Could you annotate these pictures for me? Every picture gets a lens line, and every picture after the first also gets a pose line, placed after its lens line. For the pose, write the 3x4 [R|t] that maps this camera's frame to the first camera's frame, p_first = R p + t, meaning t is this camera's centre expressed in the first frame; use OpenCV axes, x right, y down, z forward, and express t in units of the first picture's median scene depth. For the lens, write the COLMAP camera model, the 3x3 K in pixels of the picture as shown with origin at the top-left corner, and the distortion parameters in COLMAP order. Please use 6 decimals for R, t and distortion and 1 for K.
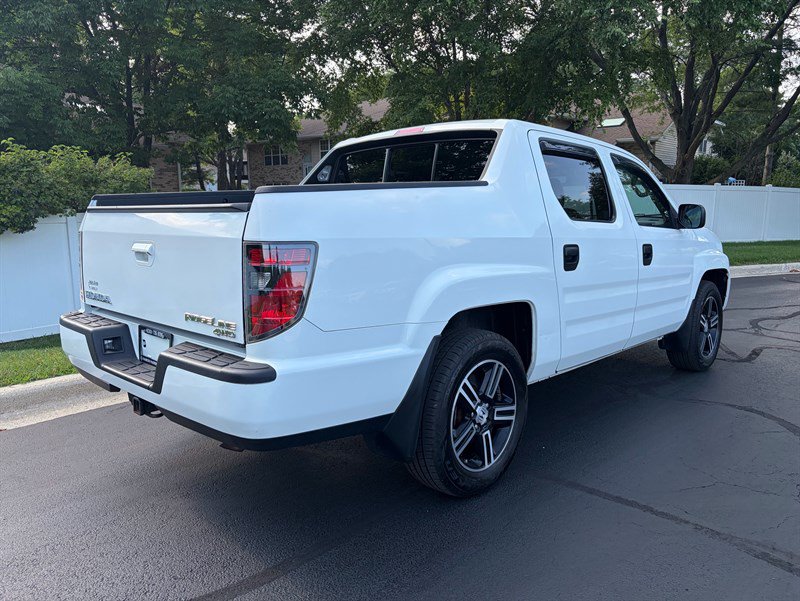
lens RADIAL K [[609.6, 0, 388.9], [0, 609.6, 302.6], [0, 0, 1]] dist [0.024461, -0.002685]
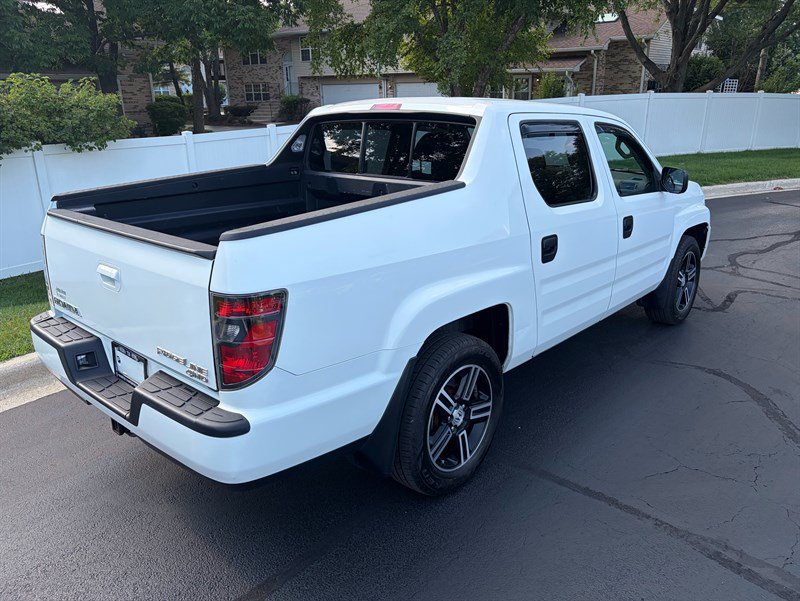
lens RADIAL K [[609.5, 0, 398.5], [0, 609.5, 295.9], [0, 0, 1]] dist [0.023277, -0.006688]
pose [[0.999311, -0.018730, 0.032055, 0.020024], [0.013692, 0.988480, 0.150729, -0.153189], [-0.034509, -0.150186, 0.988055, 0.016981]]
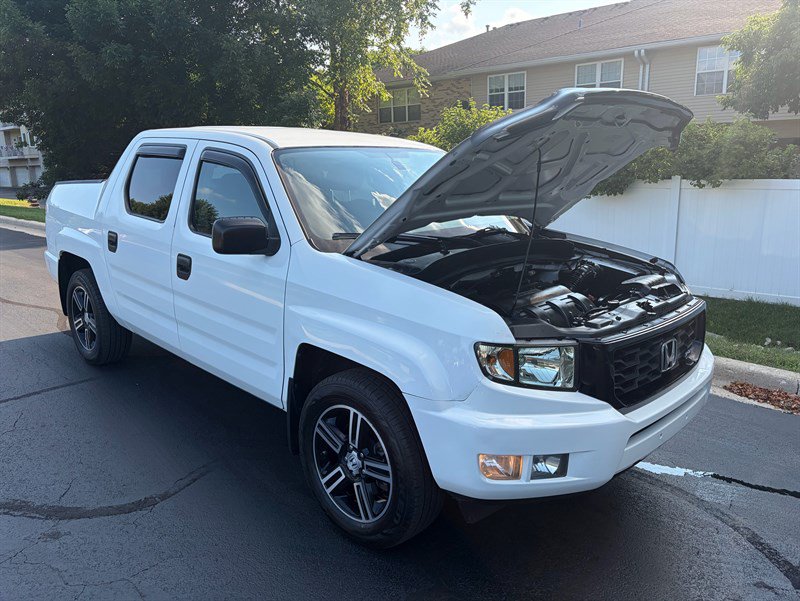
lens RADIAL K [[609.5, 0, 398.5], [0, 609.5, 295.9], [0, 0, 1]] dist [0.023277, -0.006688]
pose [[-0.015913, 0.229419, -0.973198, 1.577389], [-0.154282, 0.961101, 0.229090, -0.354067], [0.987899, 0.153792, 0.020101, 1.601224]]
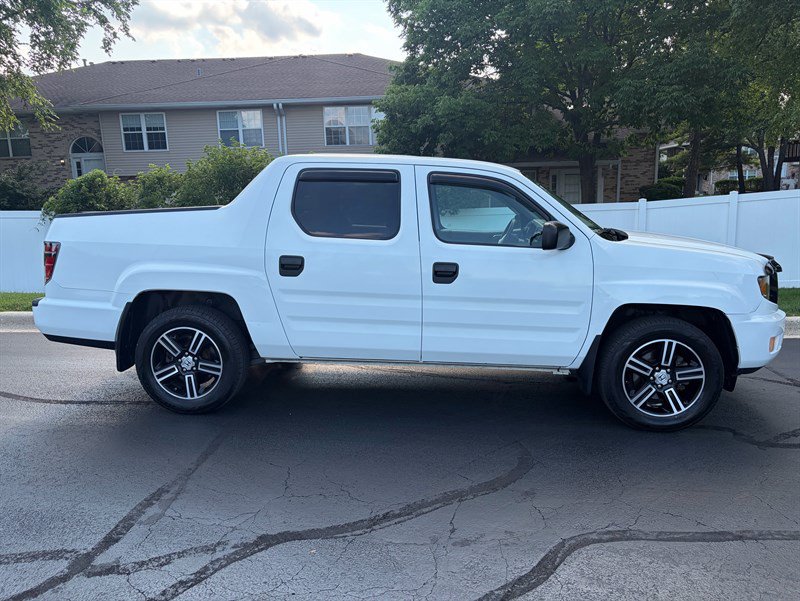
lens RADIAL K [[601.7, 0, 389.8], [0, 601.7, 300.7], [0, 0, 1]] dist [0.023534, 0.001930]
pose [[0.625707, 0.132522, -0.768719, 1.401523], [-0.114889, 0.990373, 0.077219, -0.124322], [0.771551, 0.040001, 0.634908, 0.382002]]
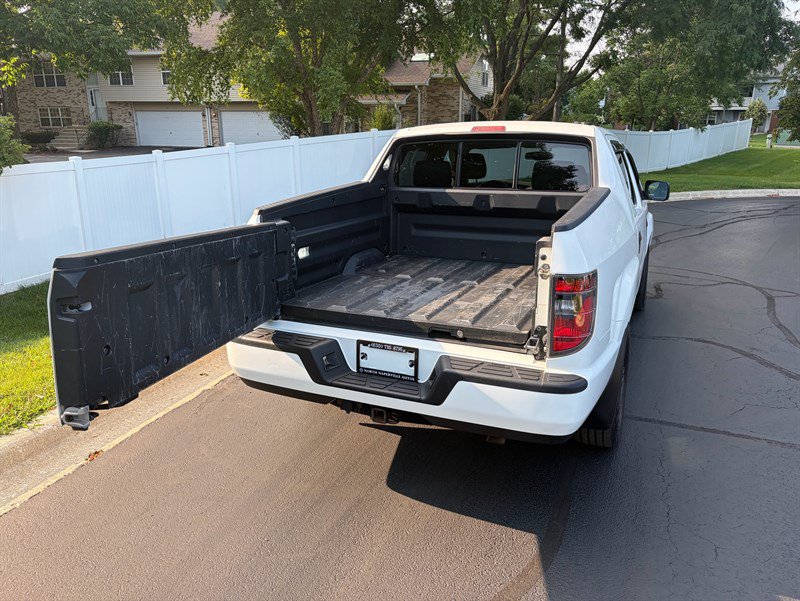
lens RADIAL K [[609.6, 0, 388.9], [0, 609.6, 302.6], [0, 0, 1]] dist [0.024461, -0.002685]
pose [[0.943147, -0.087352, 0.320693, -0.596277], [0.049210, 0.990912, 0.125187, -0.135615], [-0.328714, -0.102288, 0.938874, -0.004037]]
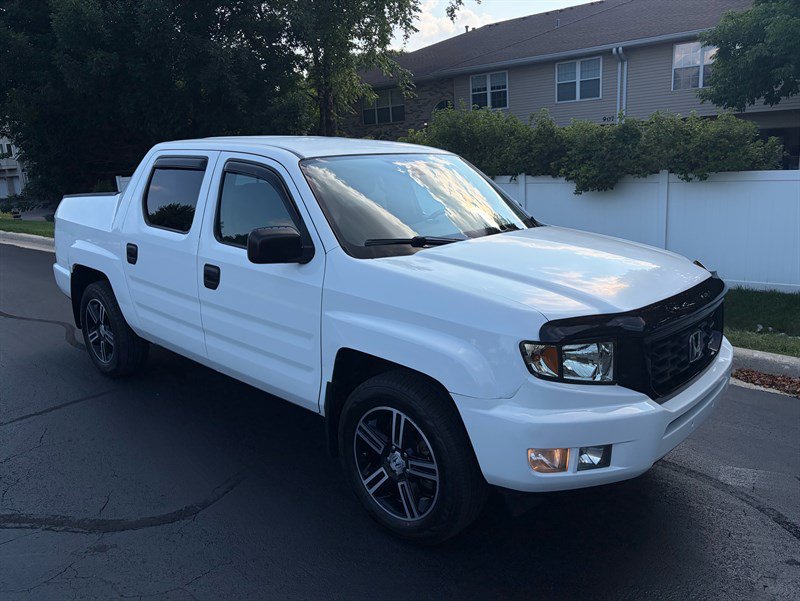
lens RADIAL K [[607.6, 0, 405.4], [0, 607.6, 285.7], [0, 0, 1]] dist [0.023134, -0.006420]
pose [[0.025731, 0.214944, -0.976287, 1.599249], [-0.128258, 0.969249, 0.210014, -0.356097], [0.991407, 0.119813, 0.052508, 1.530401]]
